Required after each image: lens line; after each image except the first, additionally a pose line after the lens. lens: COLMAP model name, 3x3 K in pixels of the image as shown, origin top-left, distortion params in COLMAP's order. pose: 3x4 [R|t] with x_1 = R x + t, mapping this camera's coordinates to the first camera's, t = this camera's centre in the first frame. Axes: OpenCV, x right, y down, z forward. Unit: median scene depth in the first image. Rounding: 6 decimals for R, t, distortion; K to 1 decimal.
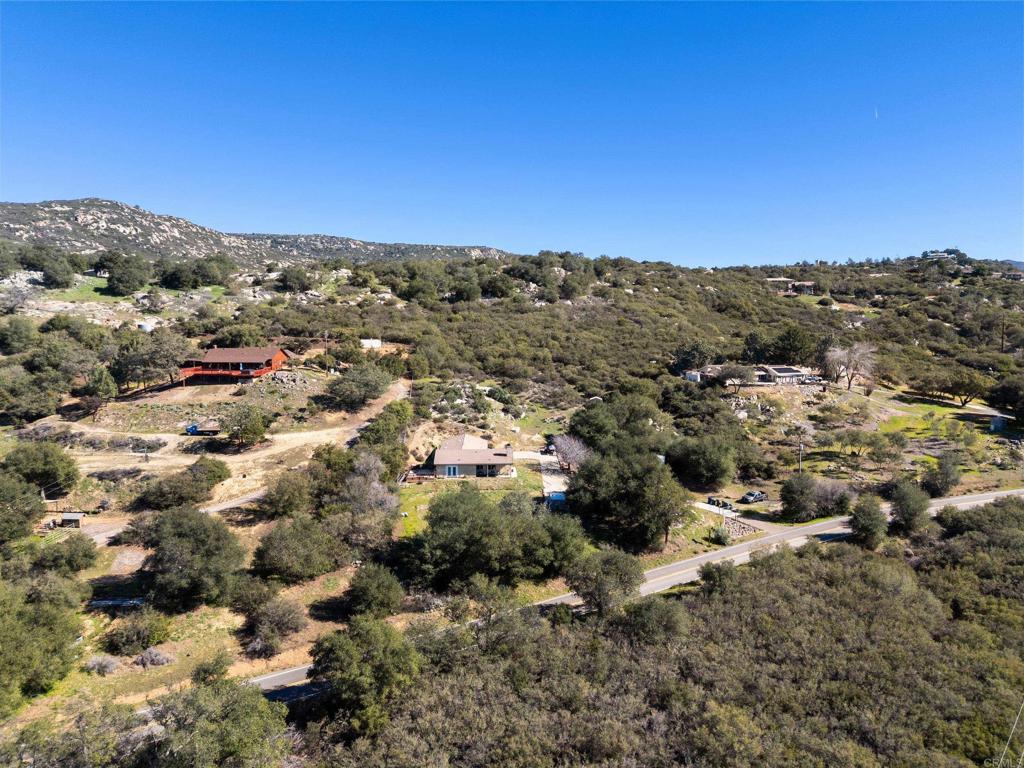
lens RADIAL K [[747.1, 0, 512.0], [0, 747.1, 384.0], [0, 0, 1]] dist [0.100966, -0.112200]
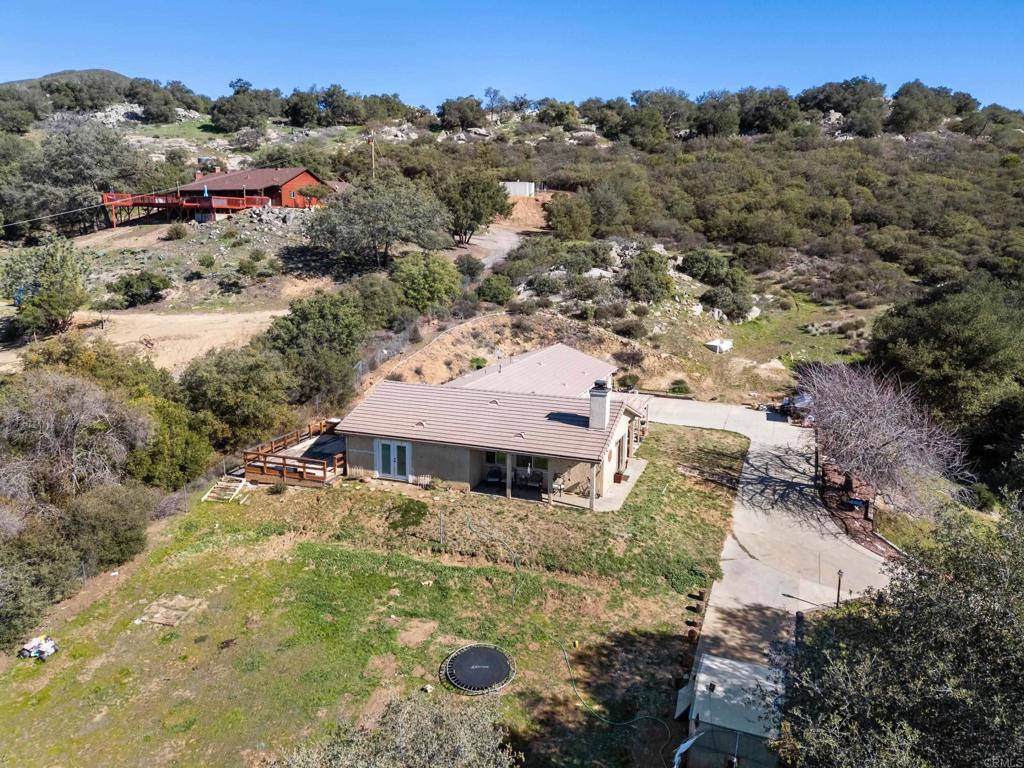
lens RADIAL K [[747.1, 0, 512.0], [0, 747.1, 384.0], [0, 0, 1]] dist [0.100966, -0.112200]
pose [[0.927668, 0.086065, -0.363352, 0.038087], [-0.046424, 0.992109, 0.116470, 0.030578], [0.370508, -0.091177, 0.924343, 0.444663]]
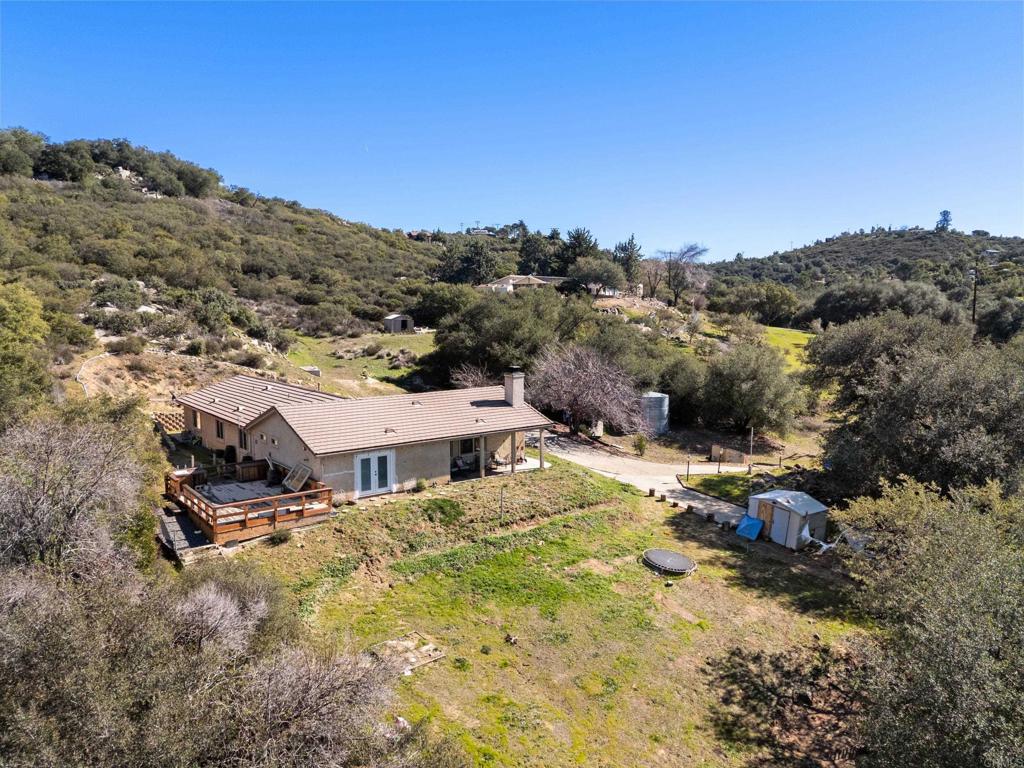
lens RADIAL K [[747.1, 0, 512.0], [0, 747.1, 384.0], [0, 0, 1]] dist [0.100966, -0.112200]
pose [[0.812845, -0.061991, 0.579171, -0.115939], [0.052067, 0.998073, 0.033754, 0.045837], [-0.580148, 0.002719, 0.814507, 0.442009]]
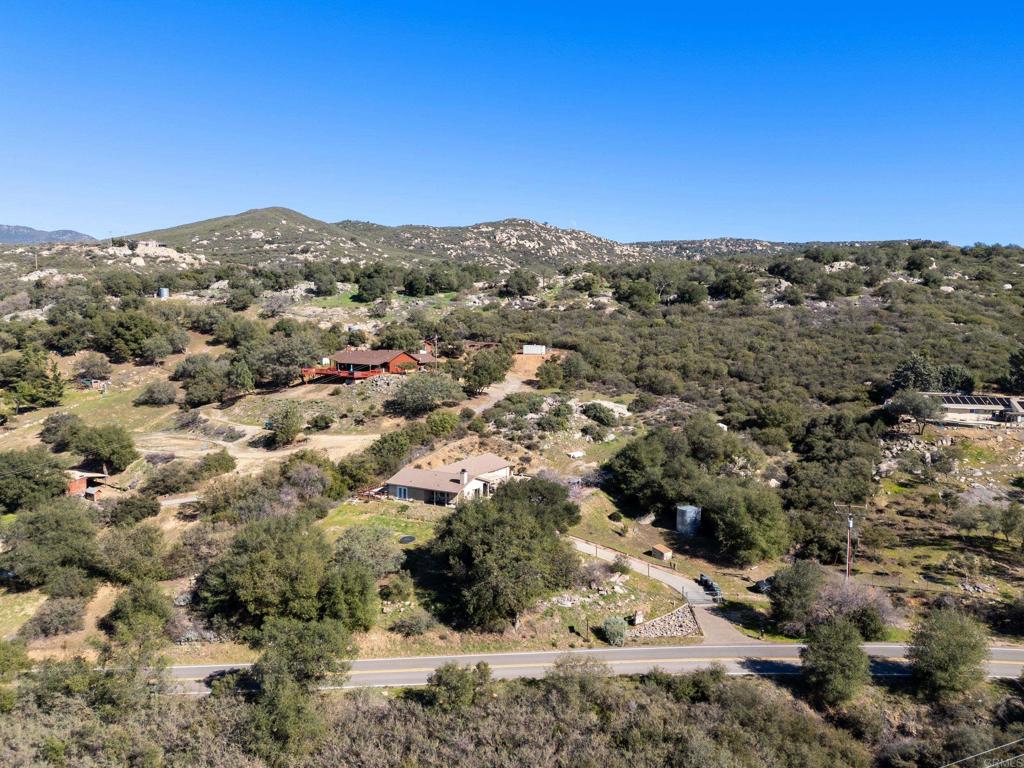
lens RADIAL K [[747.1, 0, 512.0], [0, 747.1, 384.0], [0, 0, 1]] dist [0.100966, -0.112200]
pose [[0.853137, 0.049720, -0.519312, 0.290990], [-0.052787, 0.998566, 0.008885, -0.017116], [0.519009, 0.019833, 0.854539, 0.175386]]
